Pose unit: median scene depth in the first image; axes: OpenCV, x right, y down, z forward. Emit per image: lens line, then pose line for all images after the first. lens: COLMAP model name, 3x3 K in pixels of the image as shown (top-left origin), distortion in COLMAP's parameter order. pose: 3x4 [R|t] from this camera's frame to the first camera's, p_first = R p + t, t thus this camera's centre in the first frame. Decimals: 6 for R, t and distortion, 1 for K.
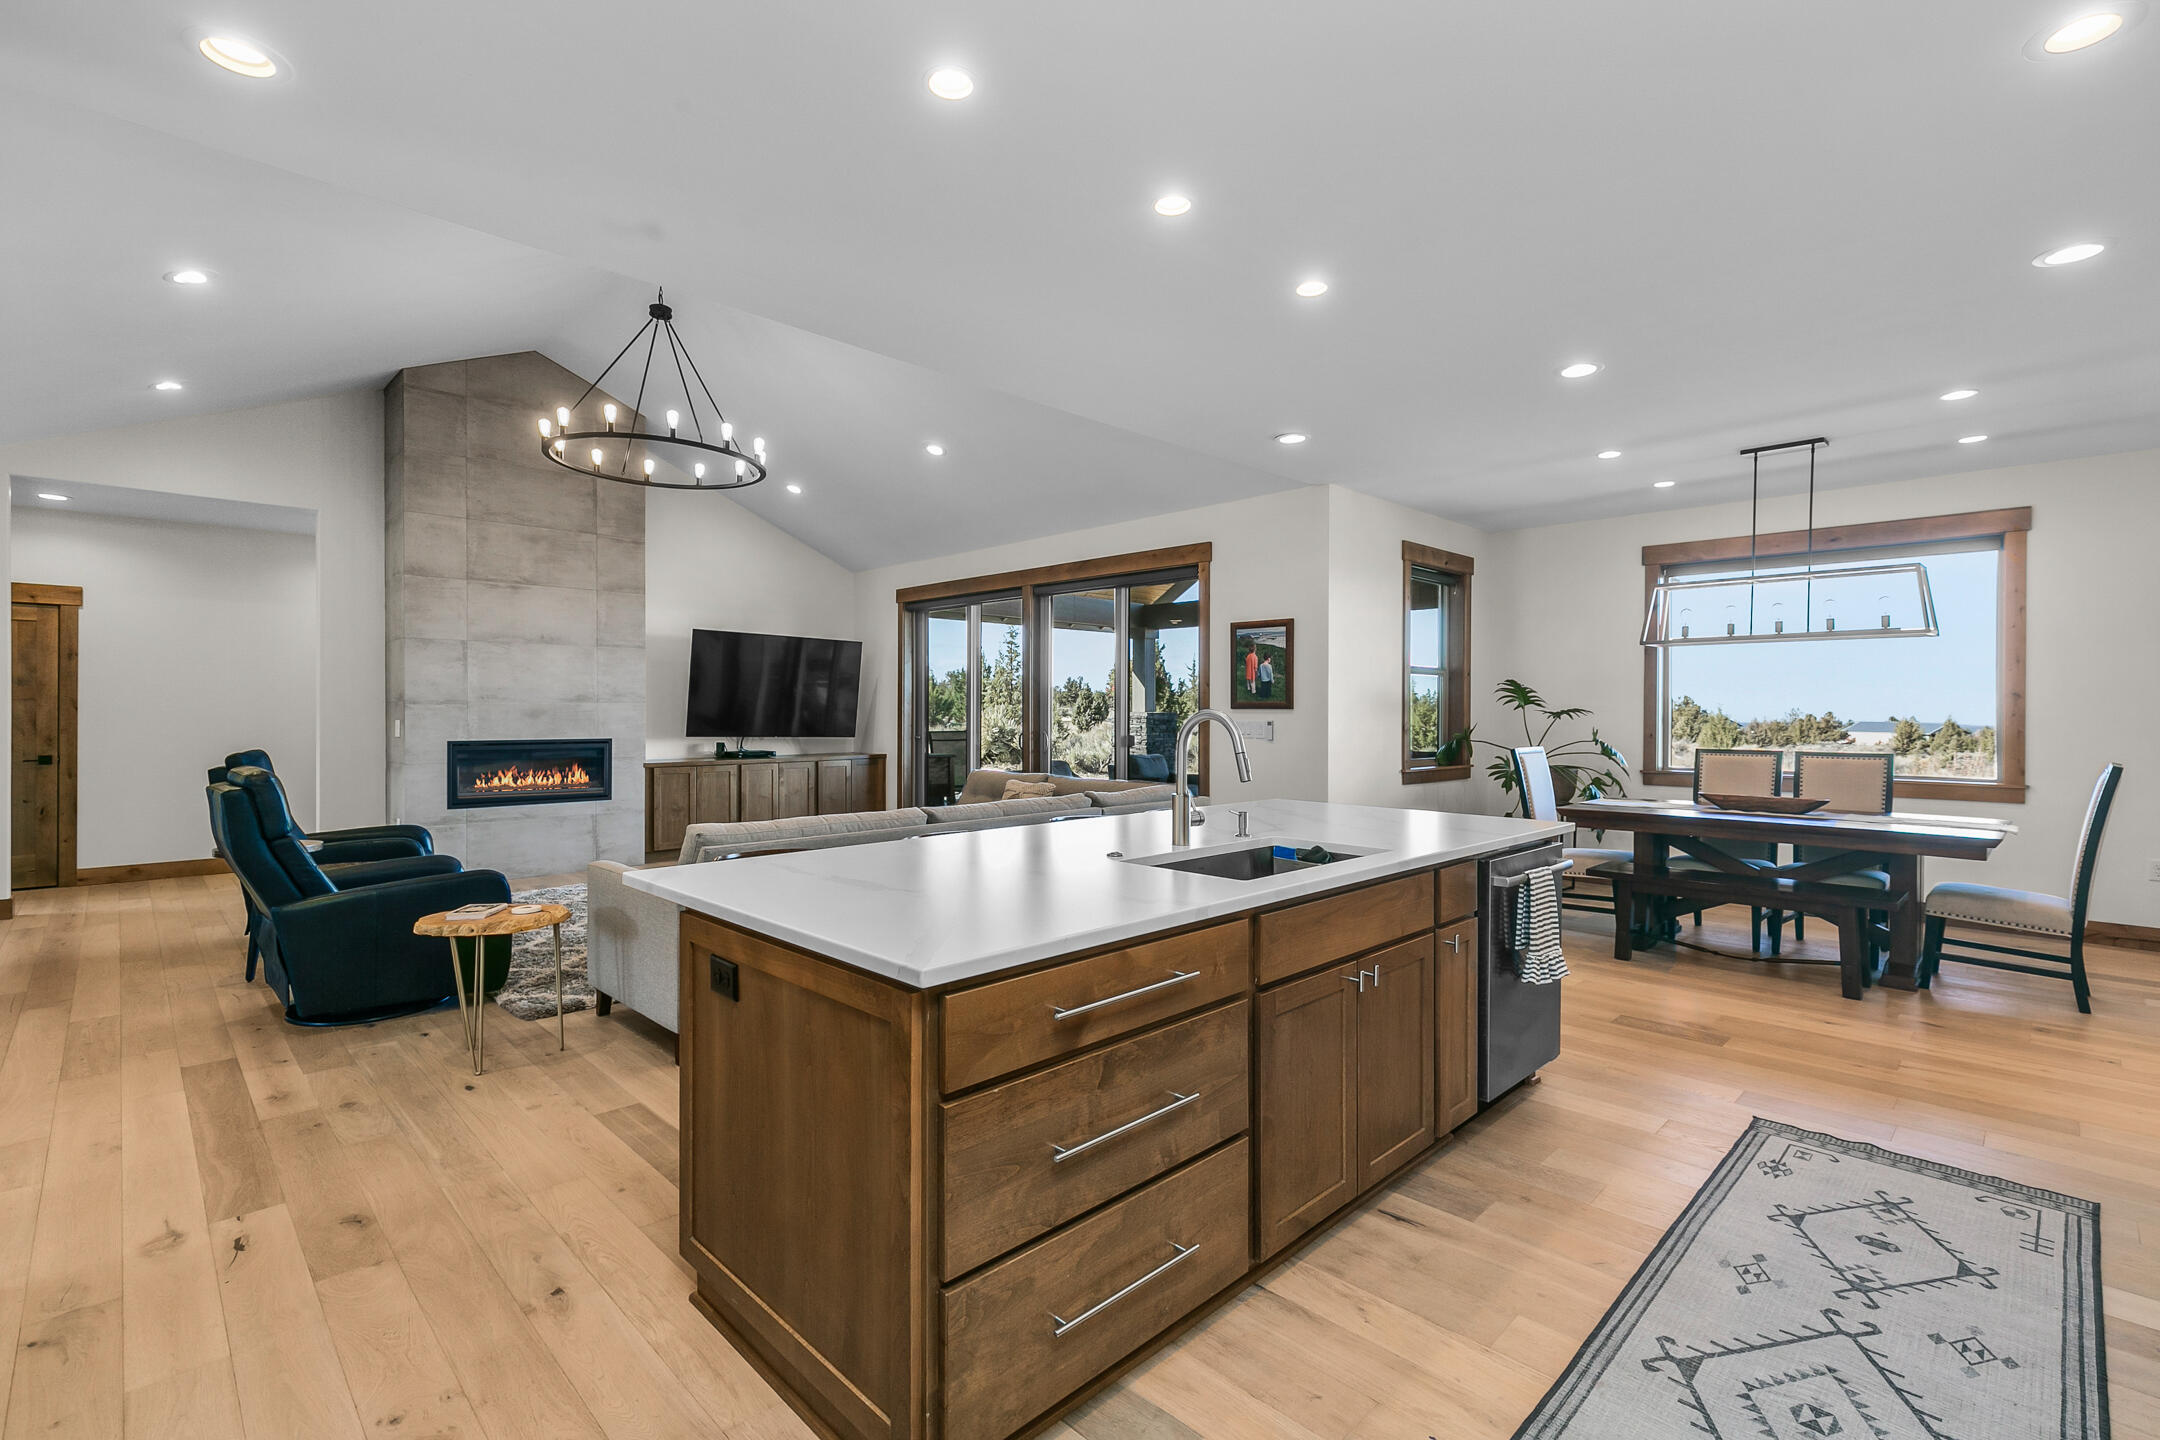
lens RADIAL K [[972.7, 0, 1082.3], [0, 972.7, 711.4], [0, 0, 1]] dist [0.003099, 0.000089]
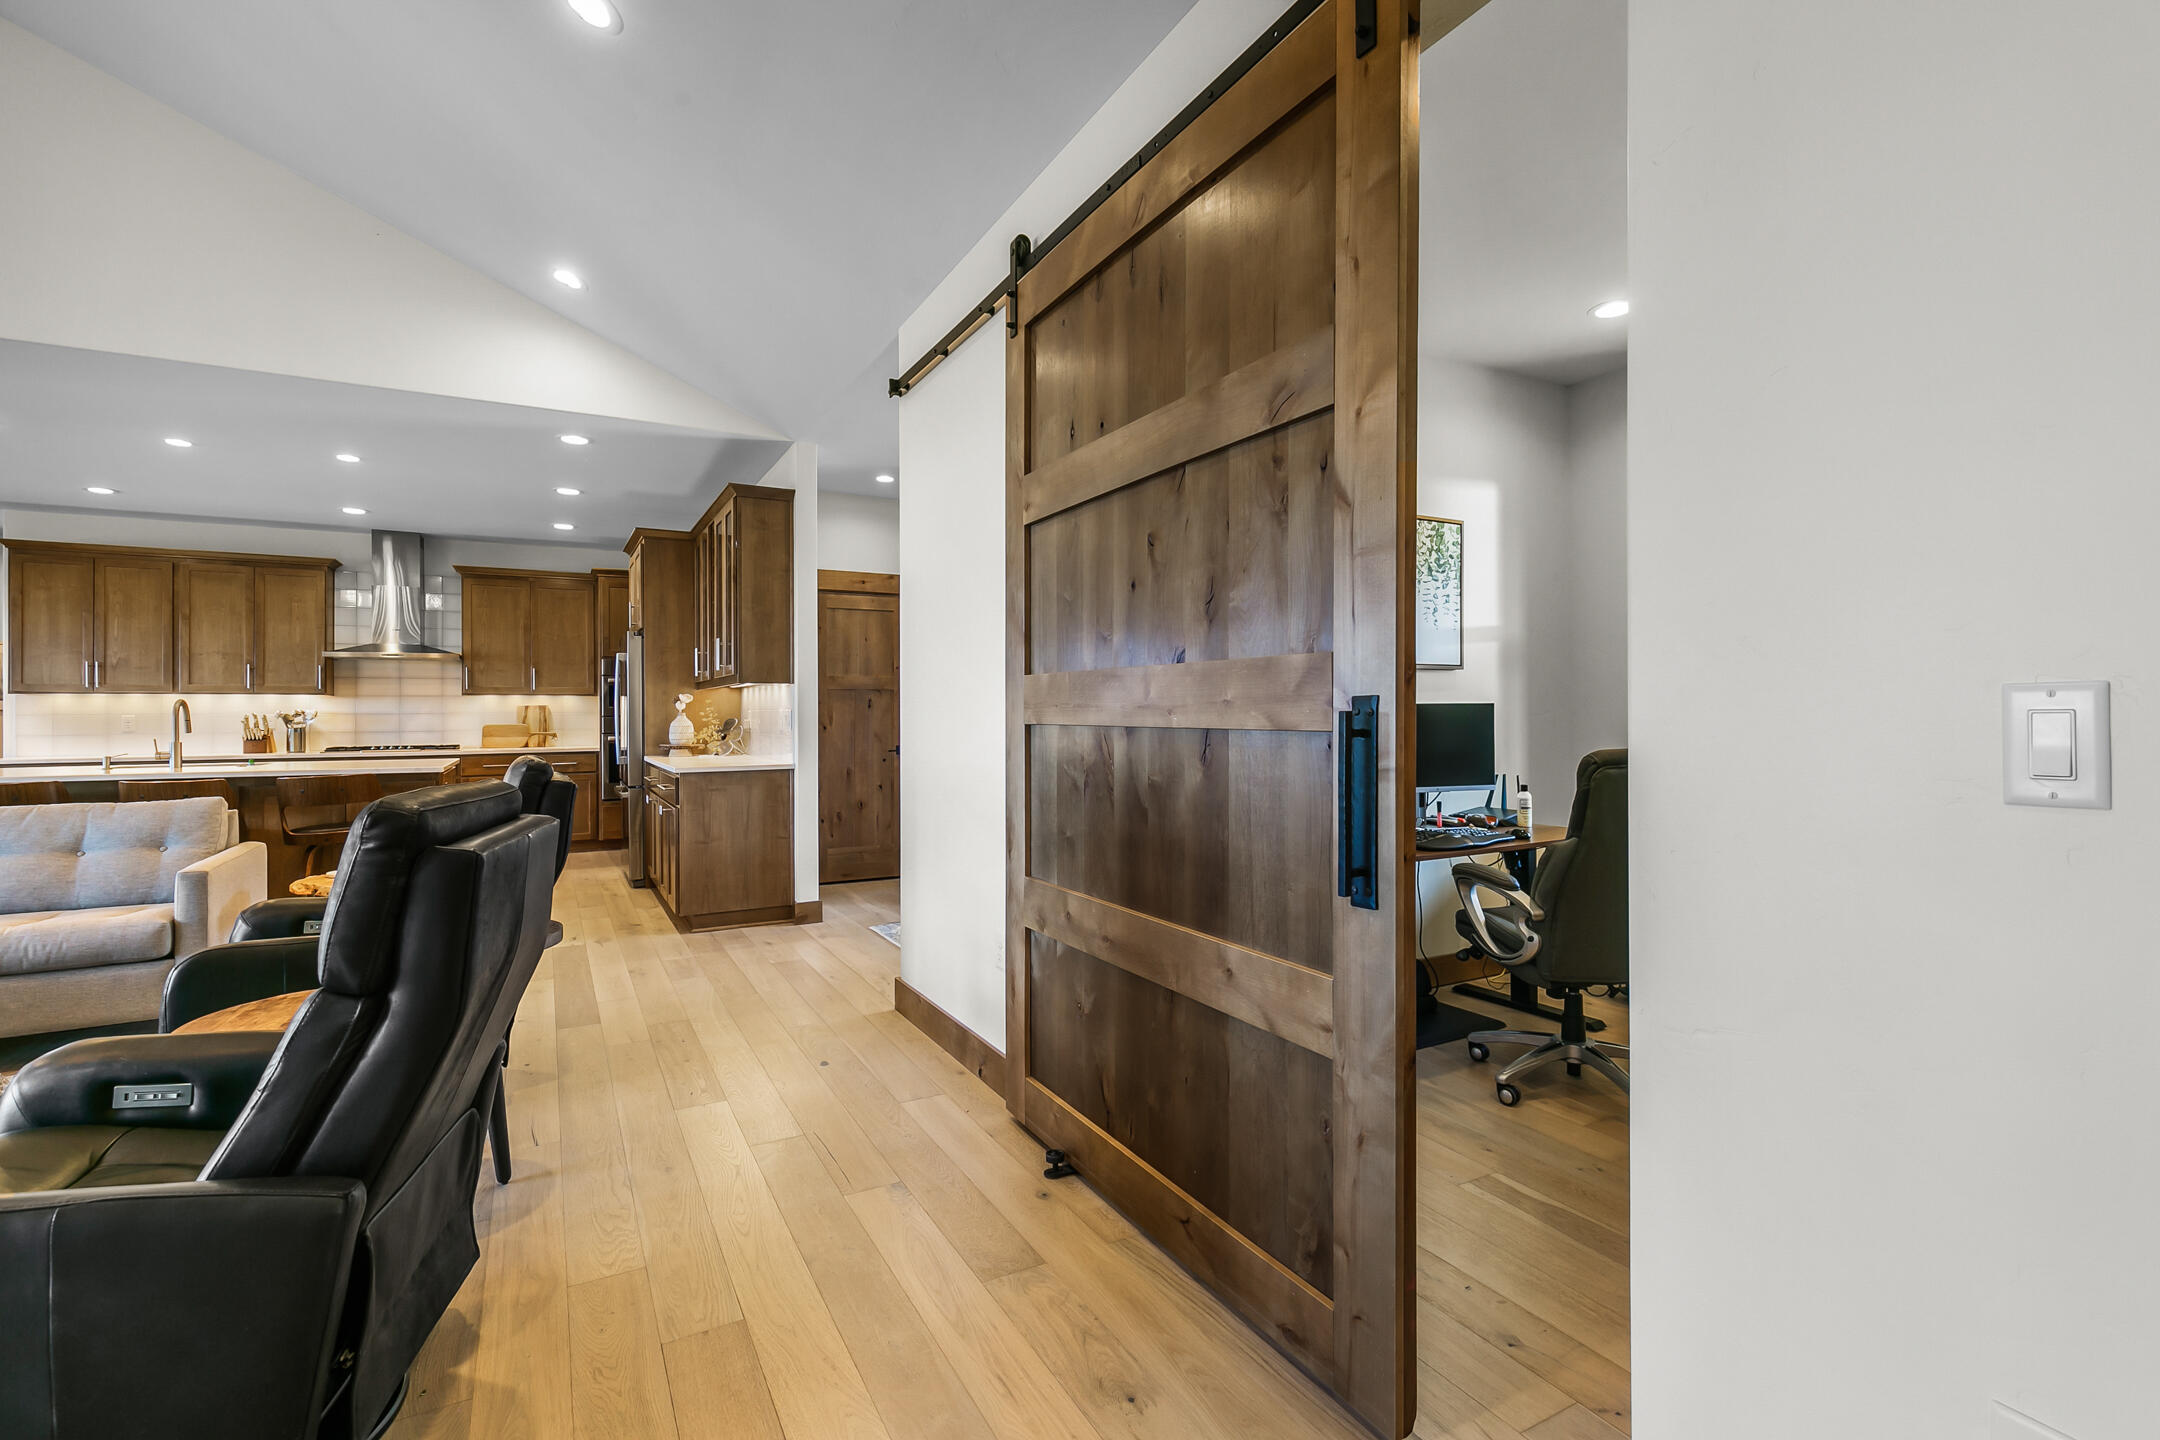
lens RADIAL K [[971.6, 0, 1077.1], [0, 971.6, 710.3], [0, 0, 1]] dist [0.002214, -0.000178]
pose [[-0.961944, 0.003303, 0.273227, -0.851321], [0.003016, 0.999994, -0.001471, 0.011524], [-0.273231, -0.000591, -0.961948, 0.932563]]
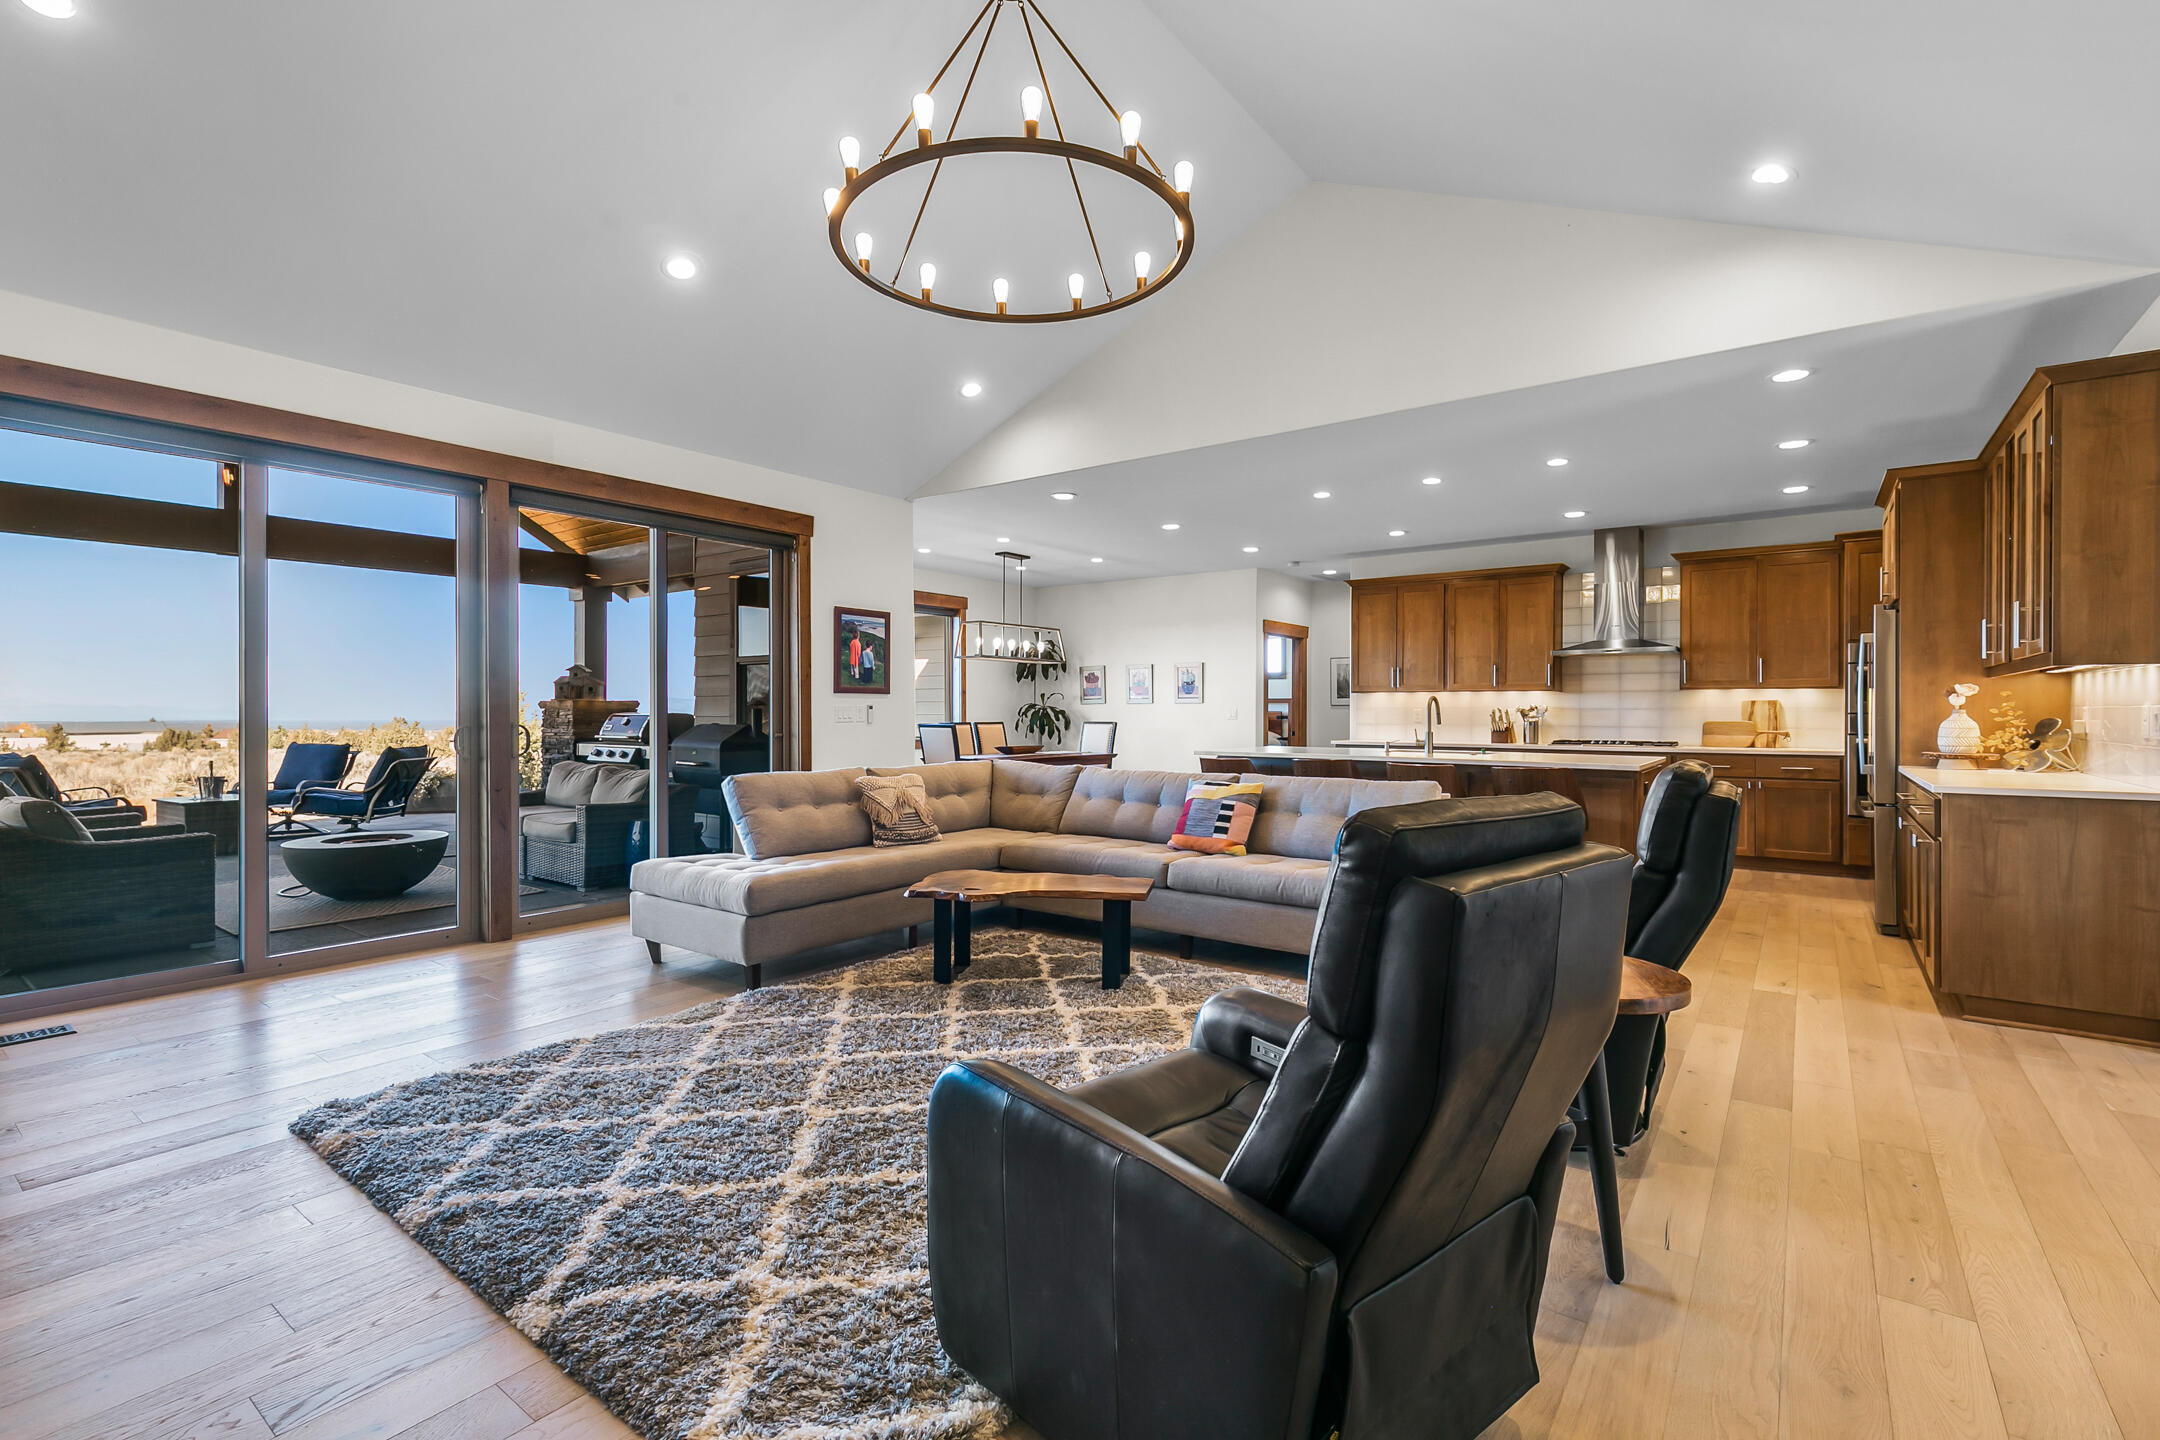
lens RADIAL K [[971.6, 0, 1077.1], [0, 971.6, 710.3], [0, 0, 1]] dist [0.002214, -0.000178]
pose [[-0.145855, -0.002825, 0.989302, -0.817320], [-0.002103, 0.999995, 0.002546, 0.011460], [-0.989304, -0.001709, -0.145860, 0.851649]]
